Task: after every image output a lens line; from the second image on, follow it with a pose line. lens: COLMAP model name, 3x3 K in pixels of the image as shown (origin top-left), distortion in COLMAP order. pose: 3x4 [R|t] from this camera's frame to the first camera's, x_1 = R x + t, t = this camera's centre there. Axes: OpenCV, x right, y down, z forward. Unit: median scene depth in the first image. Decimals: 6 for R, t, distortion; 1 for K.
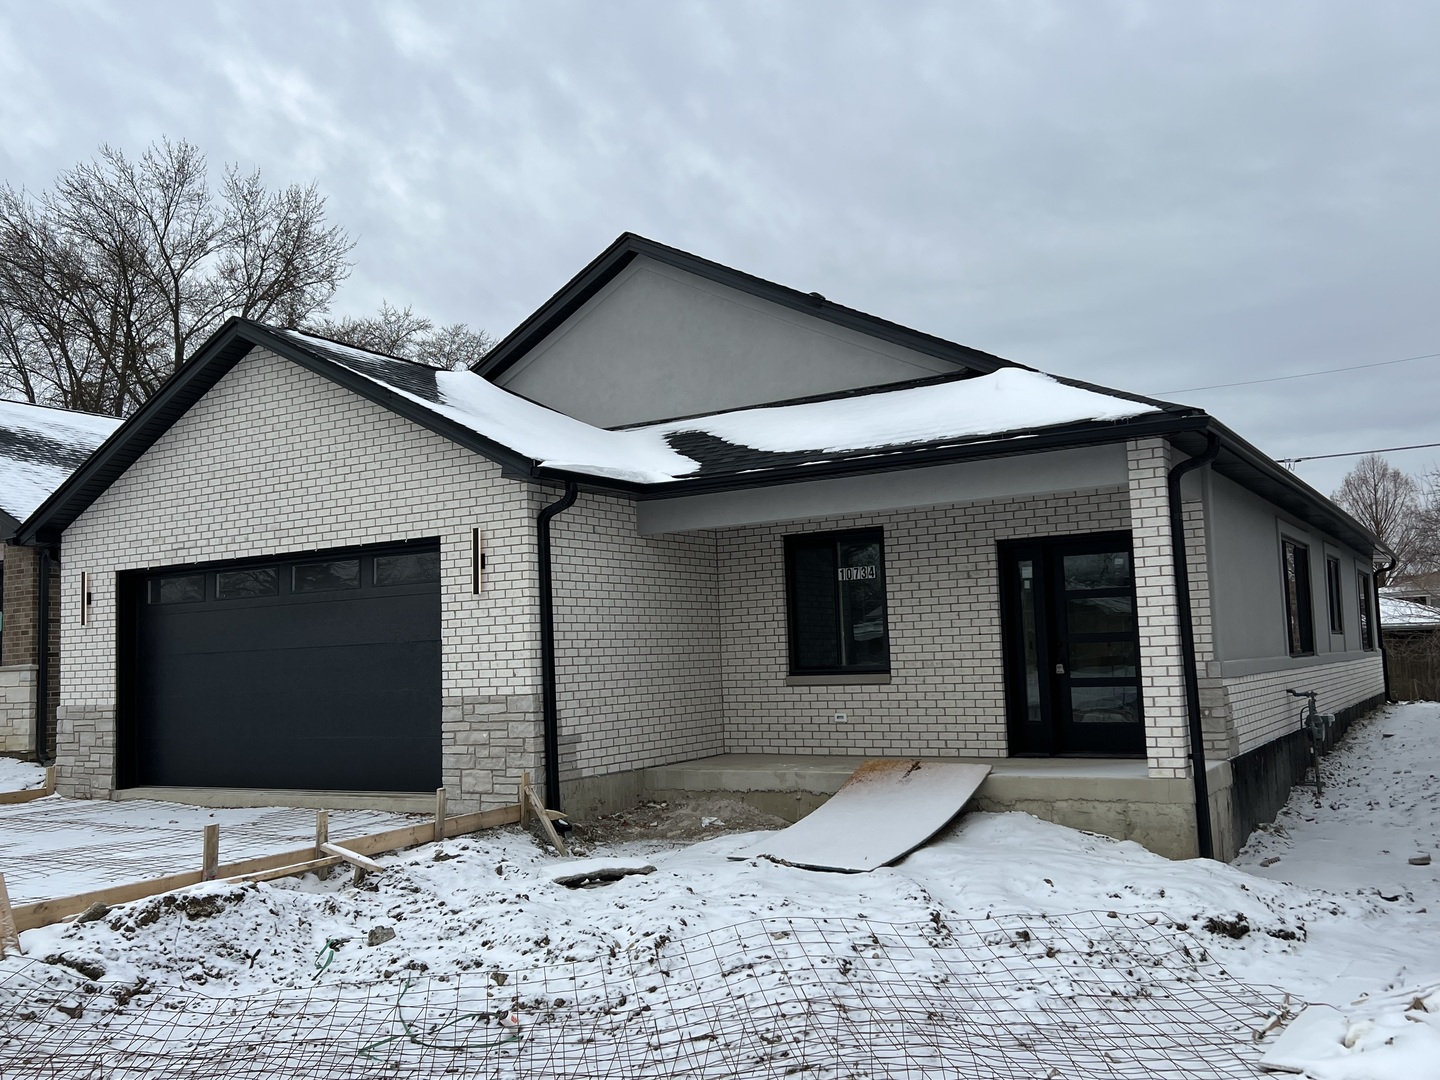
lens RADIAL K [[1287.5, 0, 715.5], [0, 1287.5, 553.3], [0, 0, 1]] dist [0.058549, -0.070898]
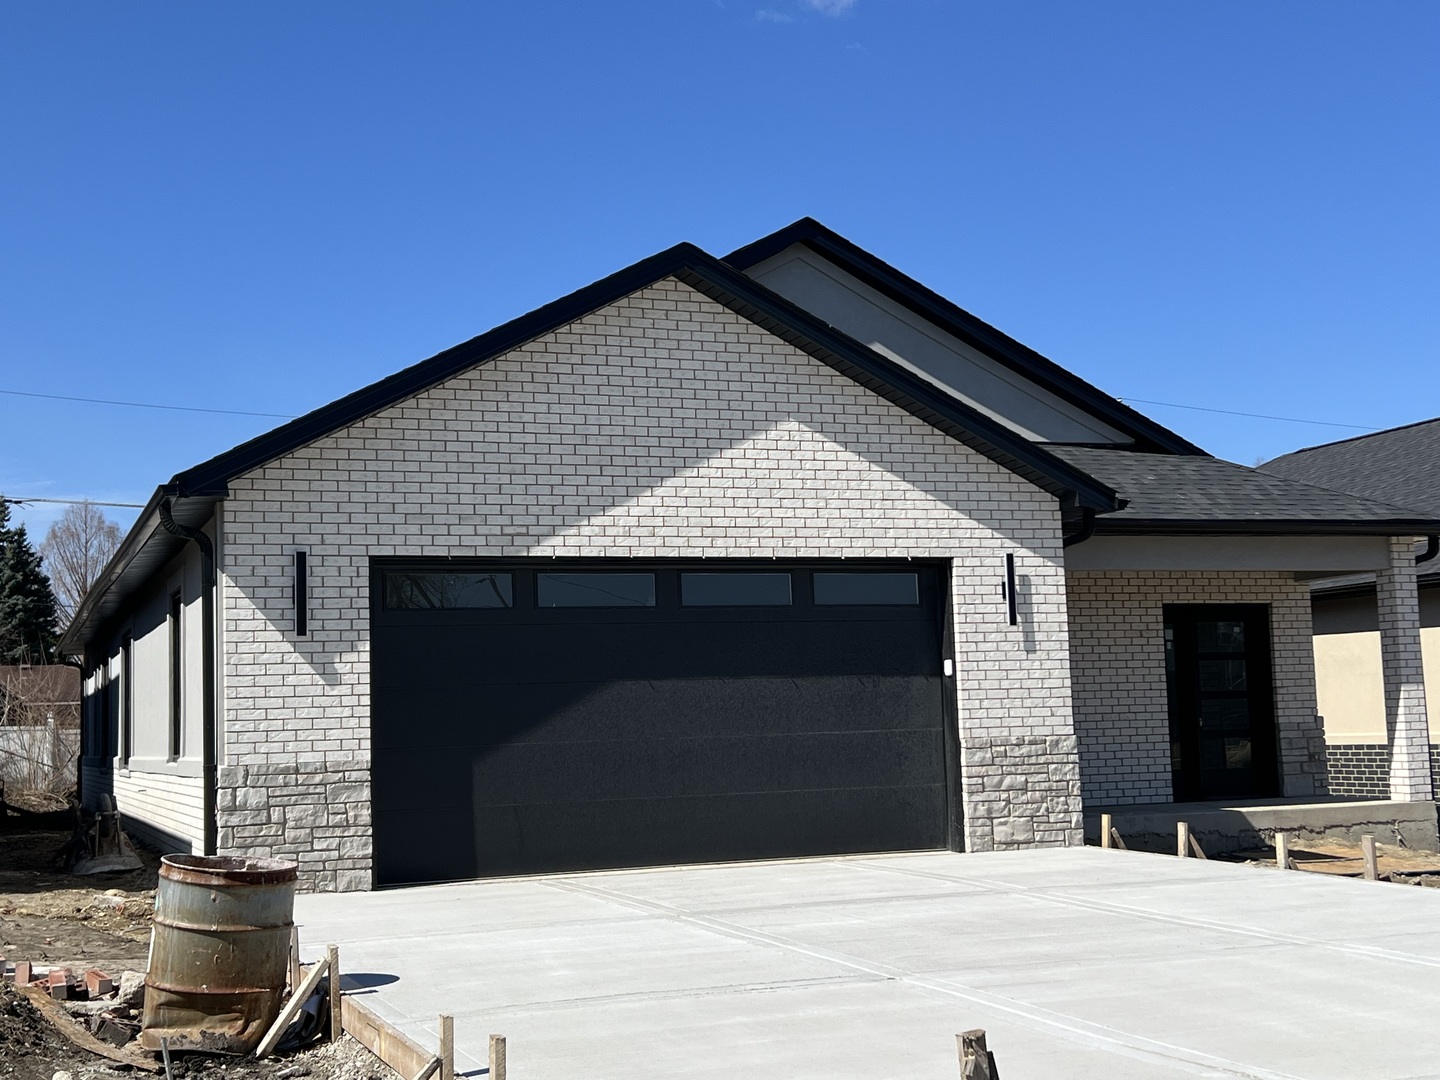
lens RADIAL K [[1855.1, 0, 737.4], [0, 1855.1, 544.3], [0, 0, 1]] dist [0.234332, -0.792364]
pose [[0.607589, 0.092507, 0.788846, -1.243574], [-0.056564, 0.995712, -0.073199, 0.075433], [-0.792235, -0.000146, 0.610216, 0.314773]]
